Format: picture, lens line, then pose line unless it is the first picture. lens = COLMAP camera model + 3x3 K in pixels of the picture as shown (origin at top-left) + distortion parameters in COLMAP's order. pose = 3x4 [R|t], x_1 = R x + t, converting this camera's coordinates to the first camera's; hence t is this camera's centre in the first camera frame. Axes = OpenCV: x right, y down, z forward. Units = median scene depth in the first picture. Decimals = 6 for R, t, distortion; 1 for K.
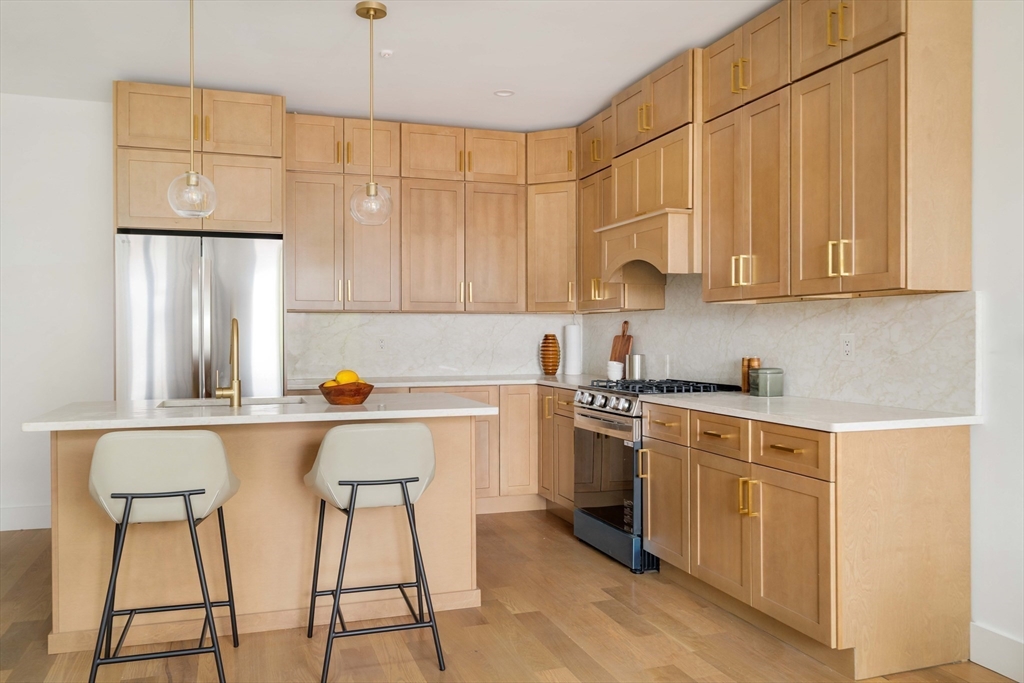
lens RADIAL K [[832.8, 0, 510.9], [0, 832.8, 338.5], [0, 0, 1]] dist [0.003409, 0.006643]
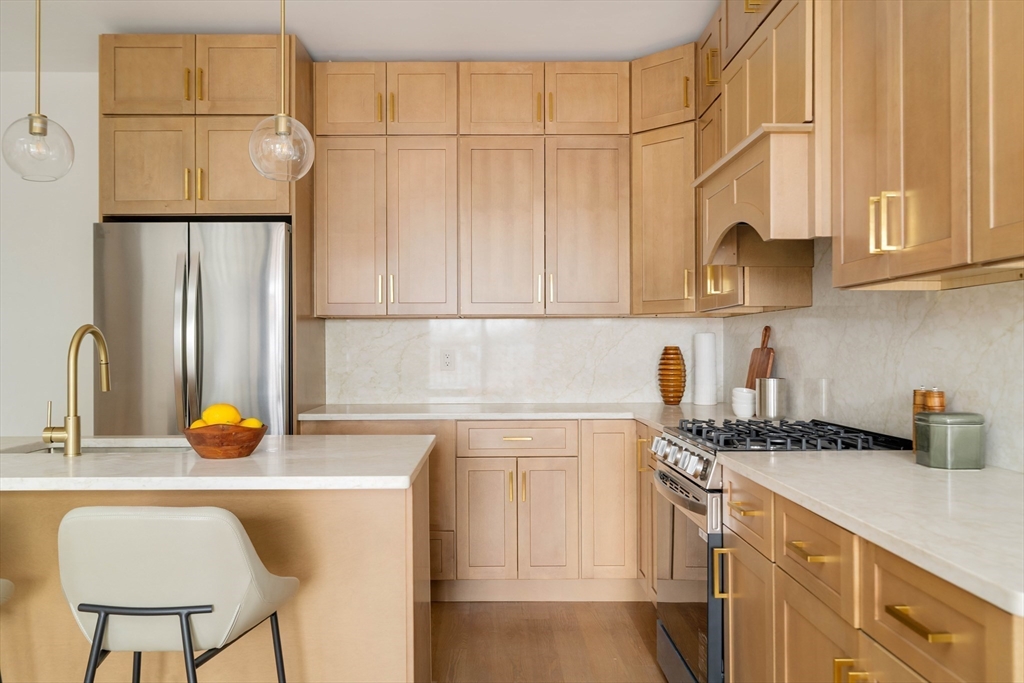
lens RADIAL K [[875.5, 0, 513.6], [0, 875.5, 345.5], [0, 0, 1]] dist [-0.002384, -0.008811]
pose [[0.960373, -0.002136, -0.278711, 0.145352], [0.000568, 0.999984, -0.005706, -0.002156], [0.278718, 0.005321, 0.960358, 0.294924]]
